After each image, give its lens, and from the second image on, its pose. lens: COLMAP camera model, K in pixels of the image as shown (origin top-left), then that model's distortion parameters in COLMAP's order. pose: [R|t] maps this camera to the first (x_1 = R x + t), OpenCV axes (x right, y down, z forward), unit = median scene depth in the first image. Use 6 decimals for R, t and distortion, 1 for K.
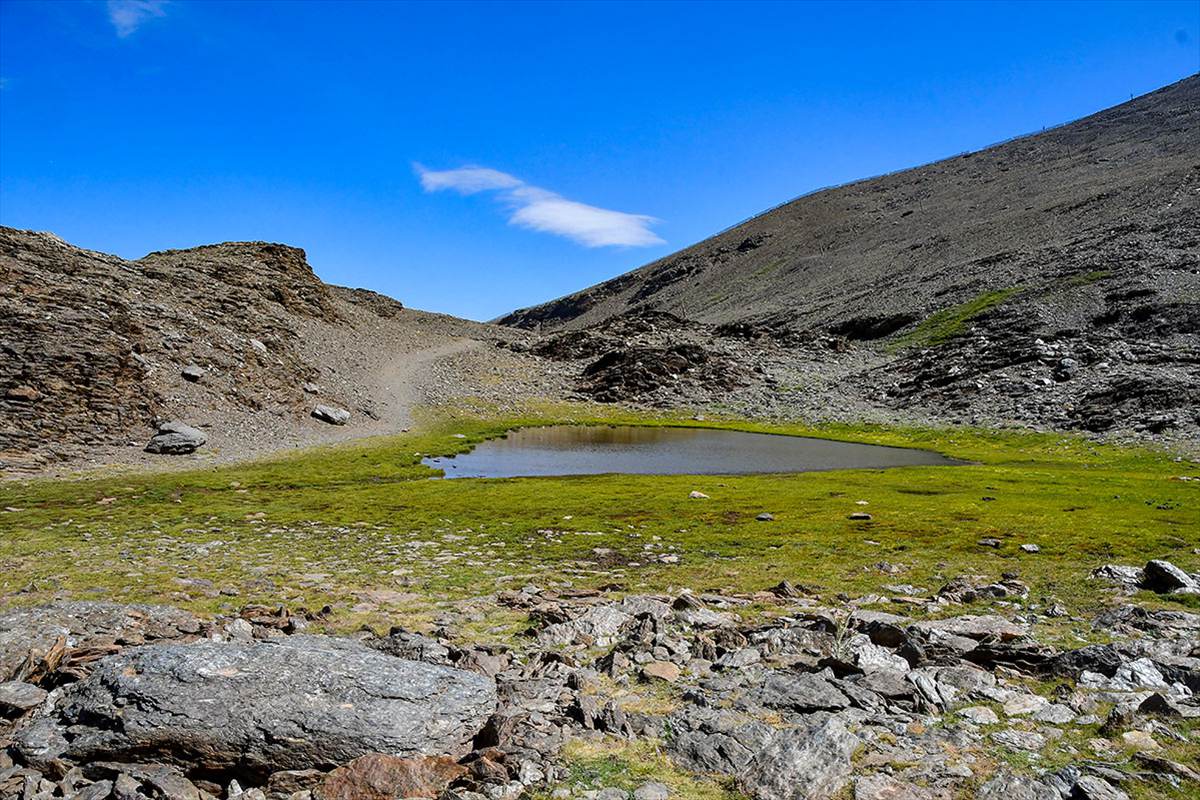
lens RADIAL K [[951.4, 0, 598.4], [0, 951.4, 427.5], [0, 0, 1]] dist [-0.168286, 0.129458]
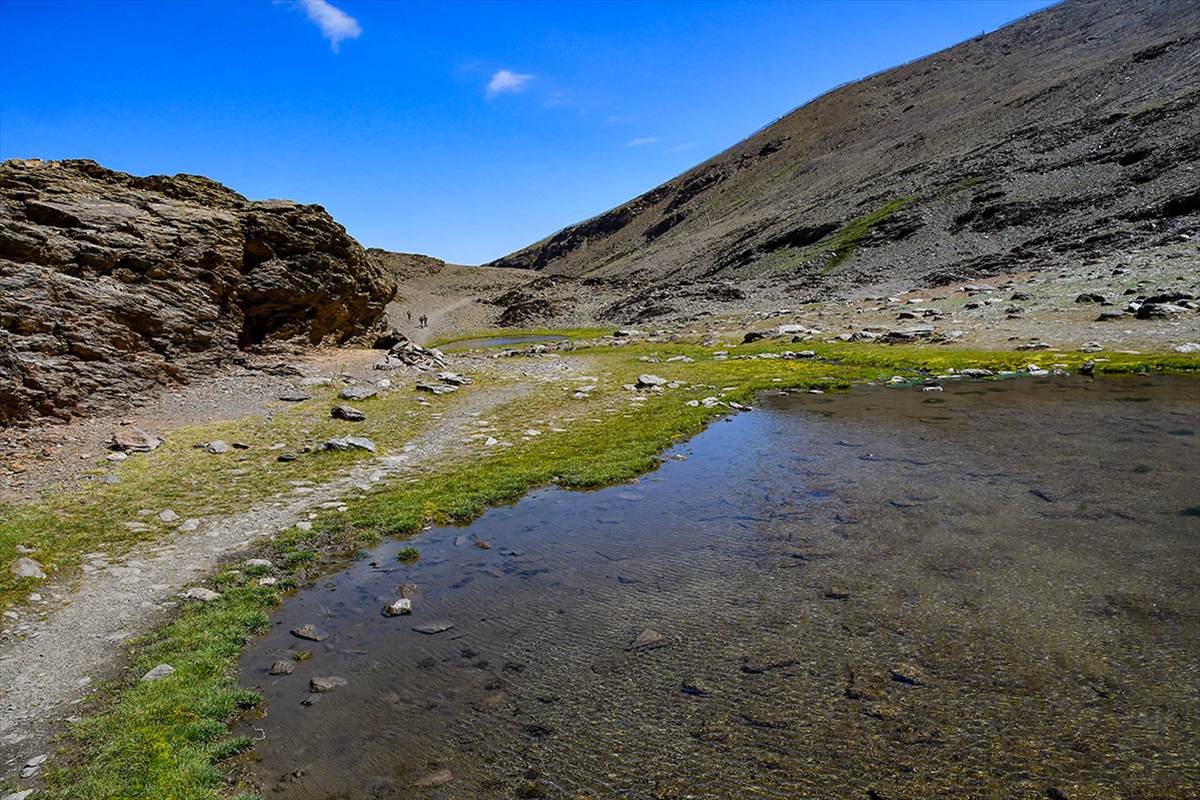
lens RADIAL K [[951.4, 0, 598.4], [0, 951.4, 427.5], [0, 0, 1]] dist [-0.168286, 0.129458]
pose [[0.992700, -0.080445, -0.089860, 0.037808], [0.089206, 0.991165, 0.098154, 0.001115], [0.081170, -0.105453, 0.991106, -0.125989]]
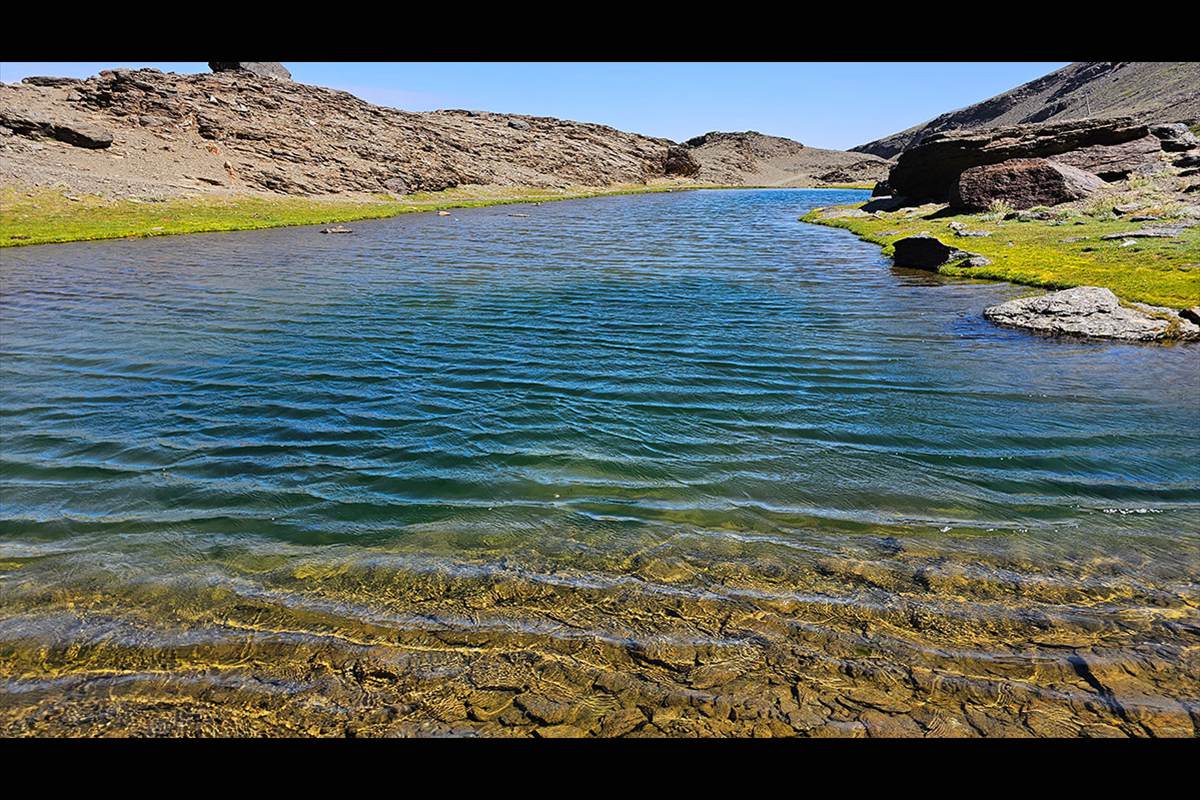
lens RADIAL K [[804.8, 0, 600.0], [0, 804.8, 400.0], [0, 0, 1]] dist [0.101352, -0.074512]
pose [[0.877442, 0.102533, -0.468596, 0.070724], [0.000312, 0.976766, 0.214310, 0.006400], [0.479682, -0.188191, 0.857023, -0.200383]]
